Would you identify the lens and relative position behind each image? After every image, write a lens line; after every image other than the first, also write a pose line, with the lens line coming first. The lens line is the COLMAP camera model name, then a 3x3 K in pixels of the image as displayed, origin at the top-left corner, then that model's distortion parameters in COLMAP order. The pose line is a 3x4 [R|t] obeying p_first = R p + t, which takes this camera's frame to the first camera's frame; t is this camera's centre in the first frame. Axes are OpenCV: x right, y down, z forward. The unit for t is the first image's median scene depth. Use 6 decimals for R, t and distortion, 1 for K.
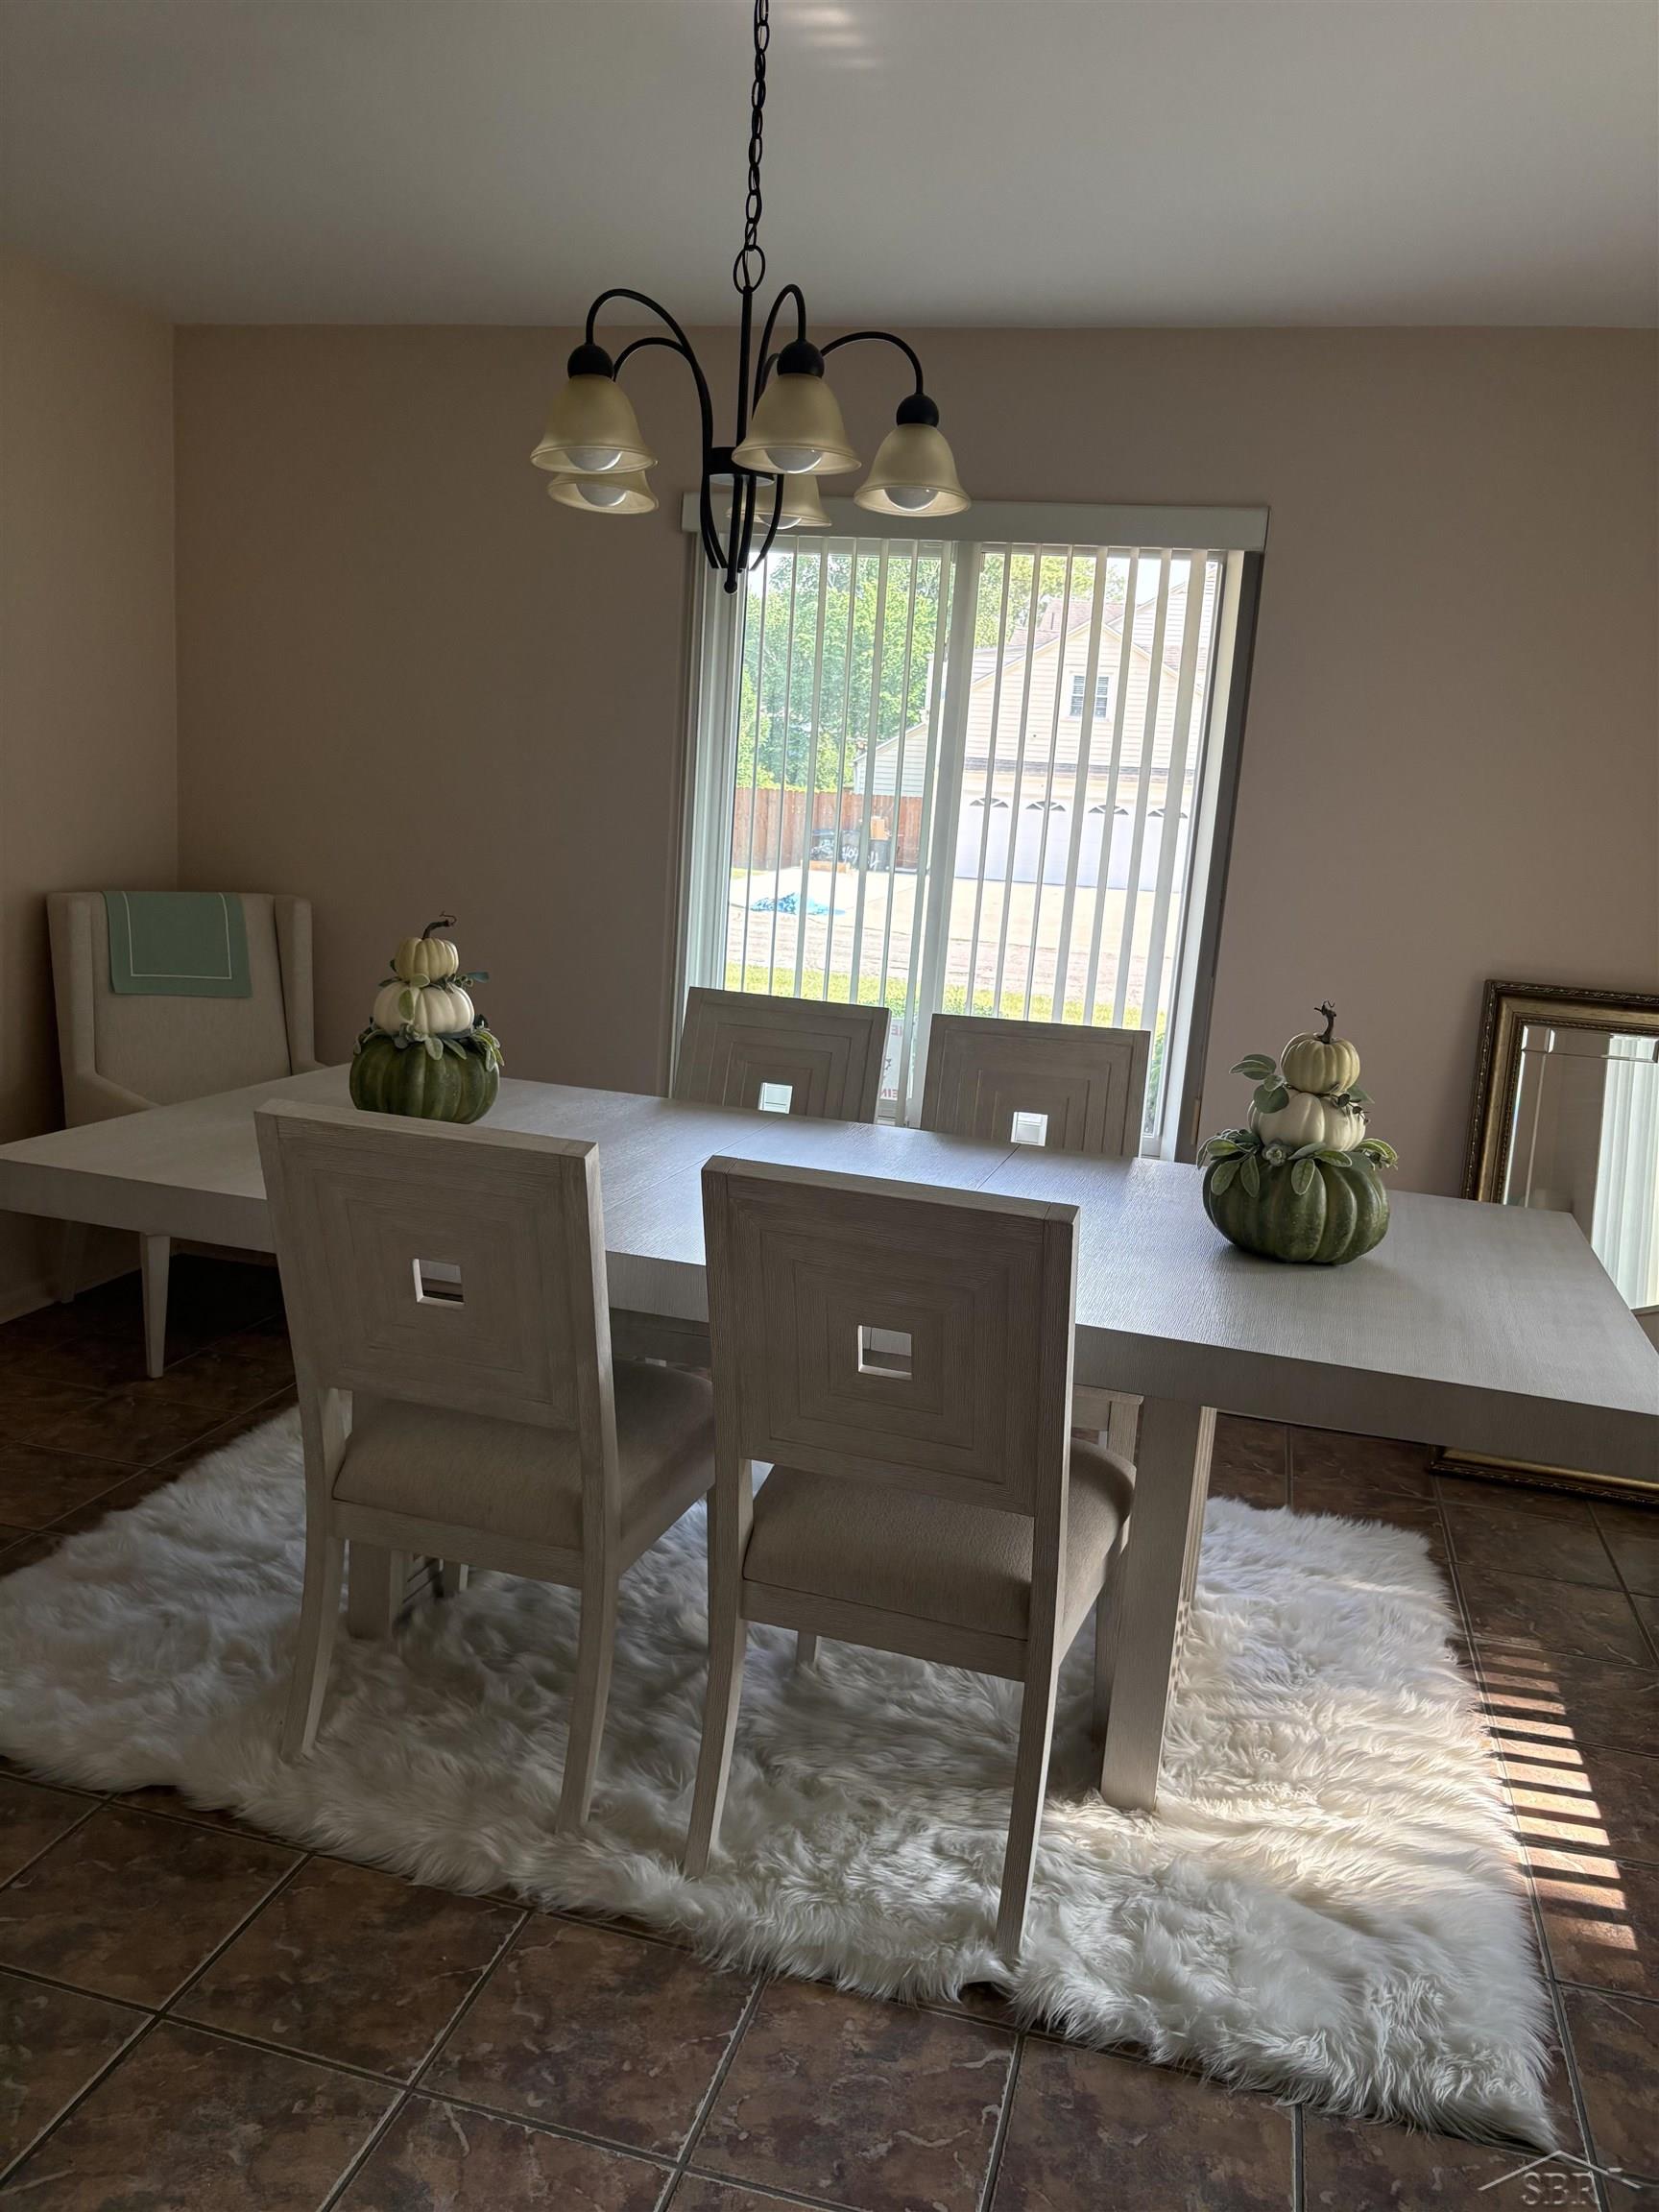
lens RADIAL K [[1678.1, 0, 817.8], [0, 1678.1, 1100.5], [0, 0, 1]] dist [0.009979, -0.007823]
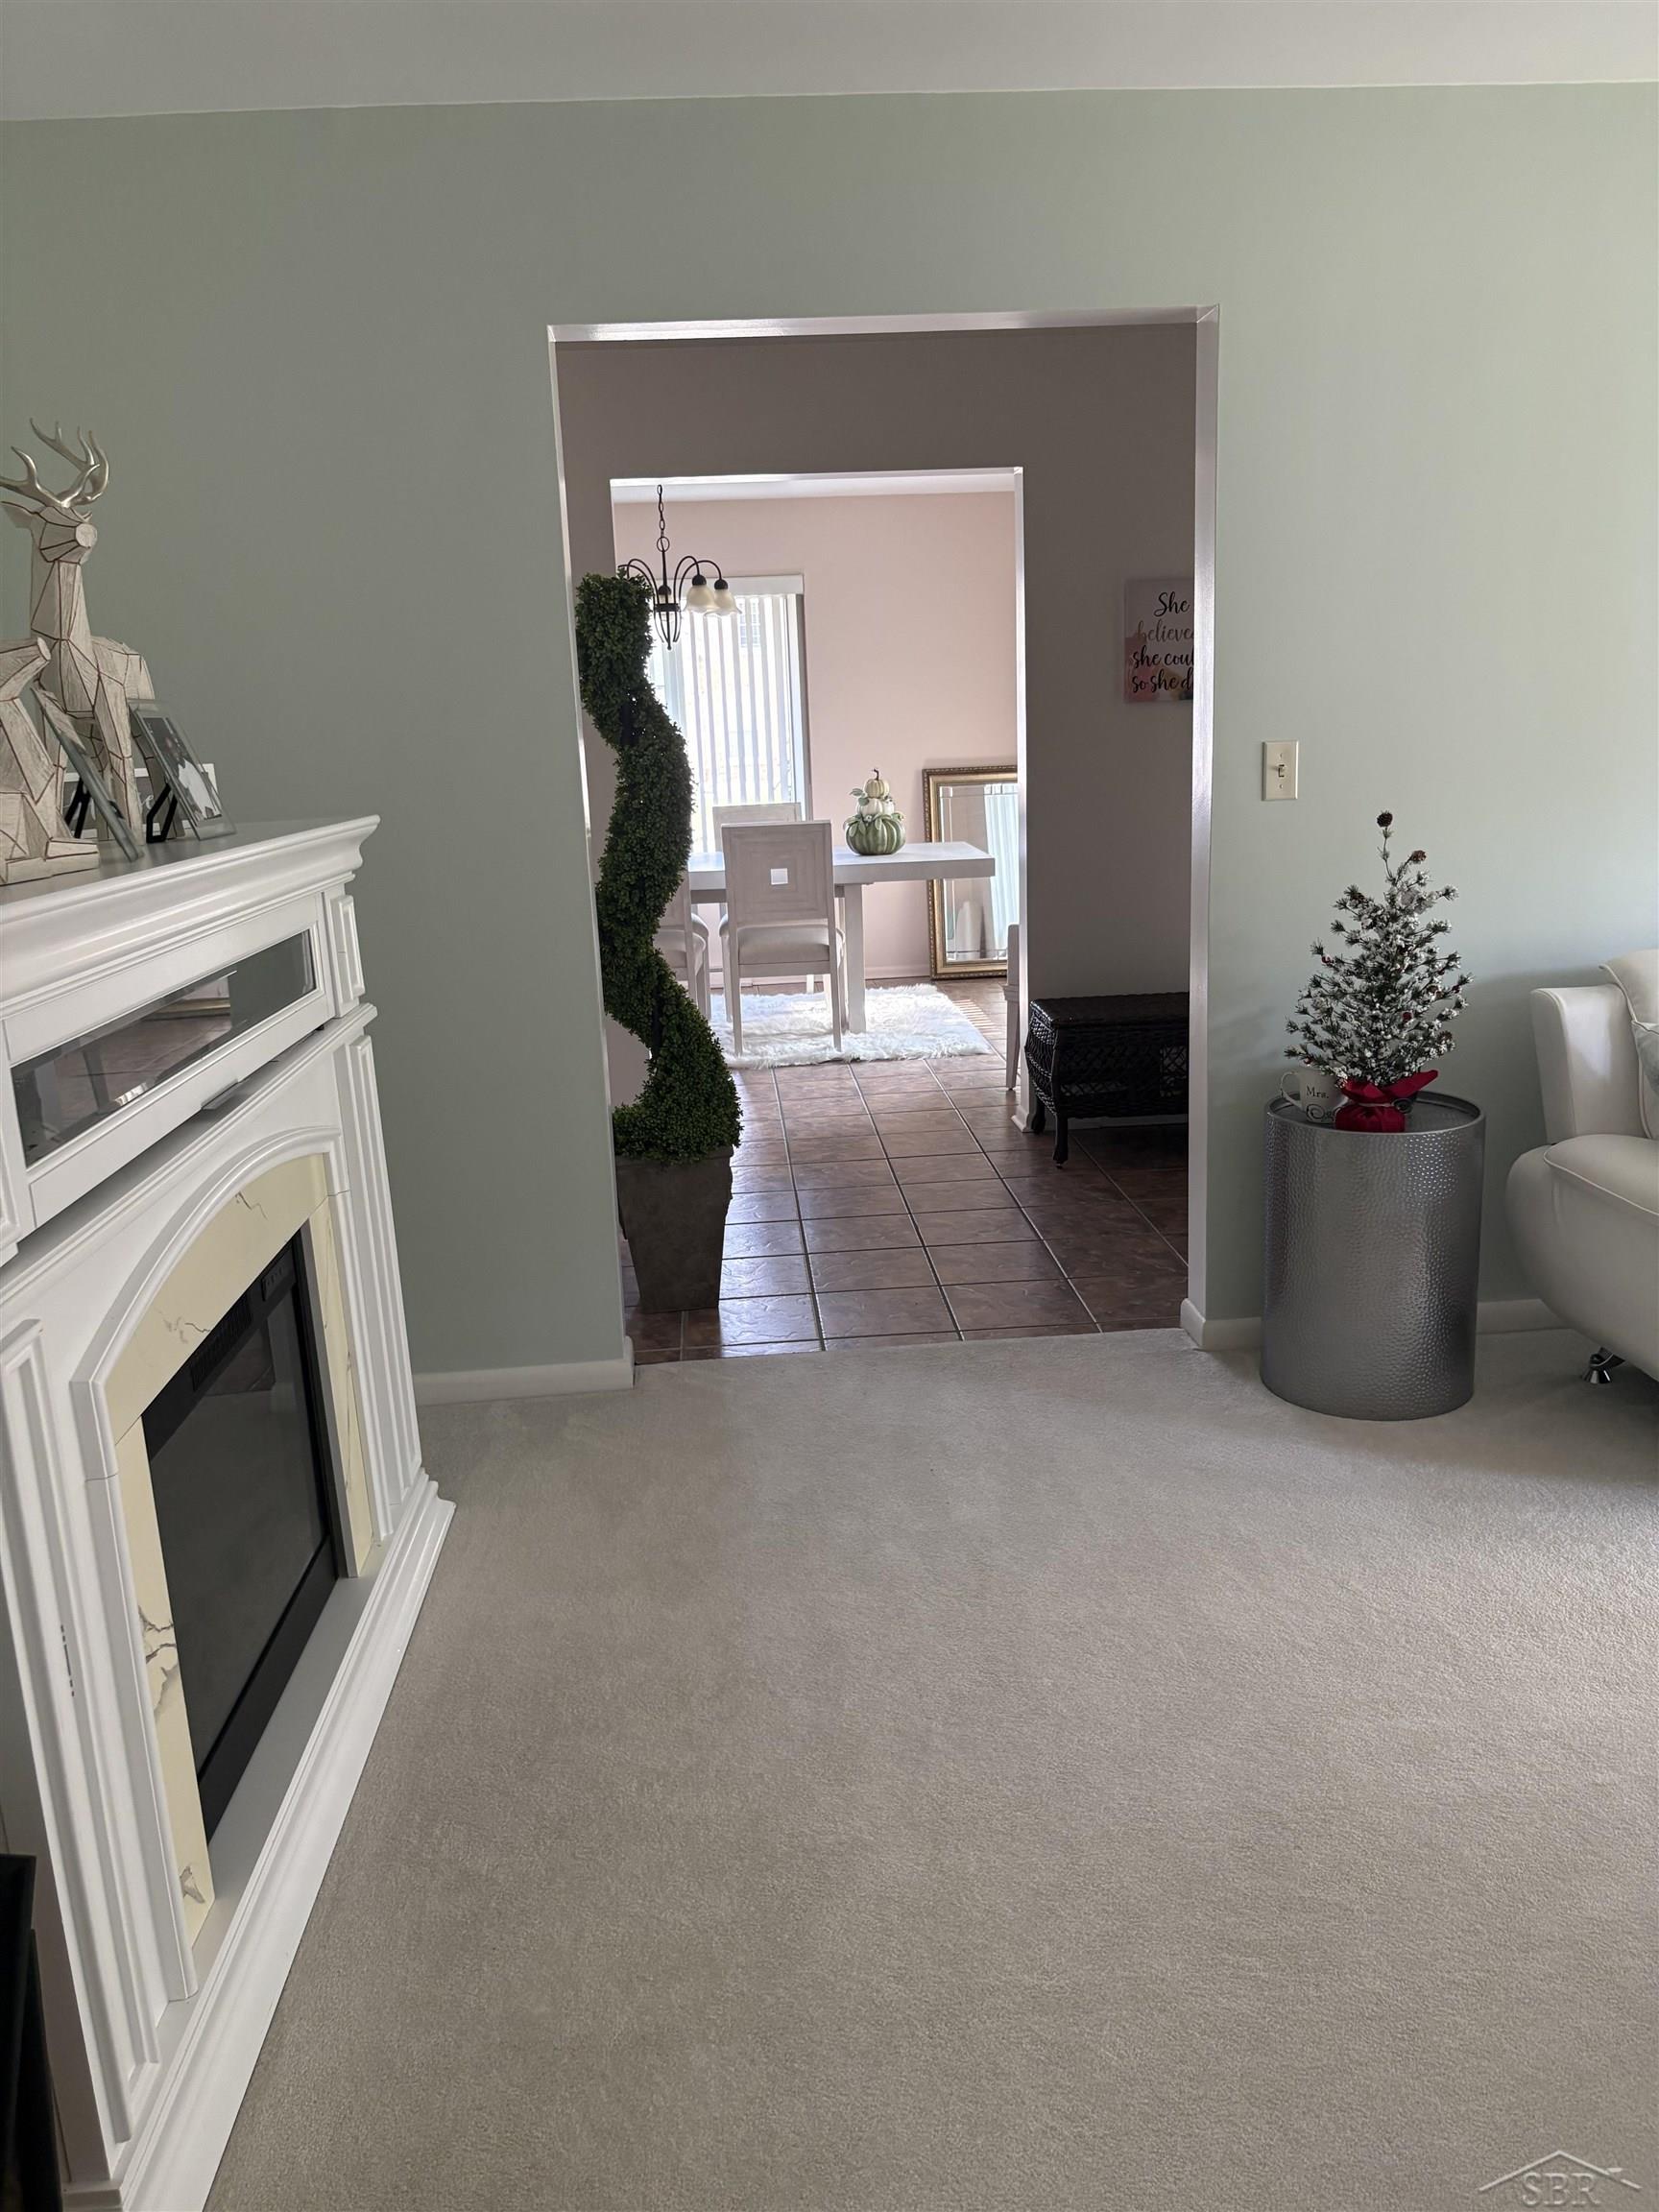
lens RADIAL K [[1678.1, 0, 835.6], [0, 1678.1, 1118.1], [0, 0, 1]] dist [0.009979, -0.007823]
pose [[0.937323, -0.181204, 0.297641, -0.785375], [0.163317, 0.982980, 0.084127, 0.297599], [-0.307820, -0.030245, 0.950964, -1.890779]]
